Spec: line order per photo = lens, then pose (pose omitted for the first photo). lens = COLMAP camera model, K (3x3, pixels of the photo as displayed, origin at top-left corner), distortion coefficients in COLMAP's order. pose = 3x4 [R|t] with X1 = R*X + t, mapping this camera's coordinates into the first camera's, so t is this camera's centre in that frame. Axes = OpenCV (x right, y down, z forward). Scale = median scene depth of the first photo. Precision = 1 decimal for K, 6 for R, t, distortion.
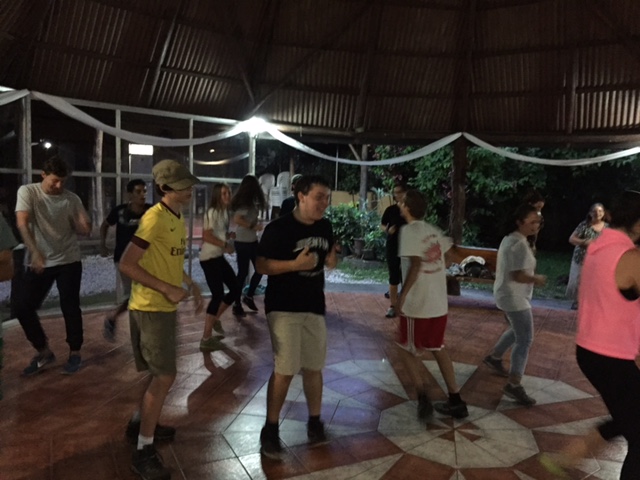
lens RADIAL K [[542.9, 0, 322.7], [0, 542.9, 238.5], [0, 0, 1]] dist [0.086390, -0.113873]
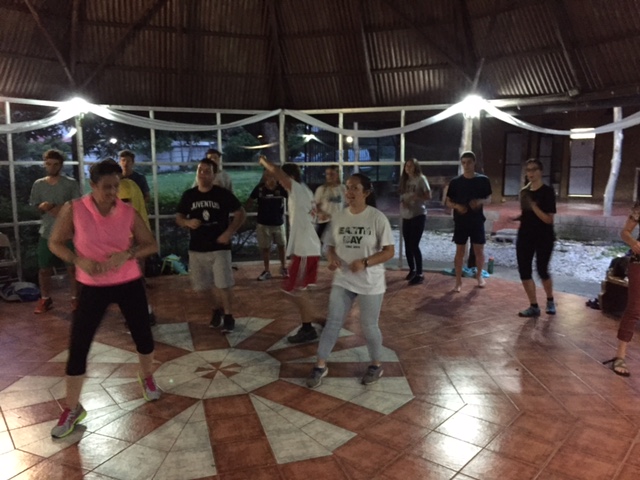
lens RADIAL K [[542.9, 0, 324.8], [0, 542.9, 239.3], [0, 0, 1]] dist [0.086390, -0.113873]
pose [[0.479032, 0.080614, -0.874088, 0.692865], [-0.063216, 0.996357, 0.057245, -0.006432], [0.875518, 0.027834, 0.482383, 0.322072]]
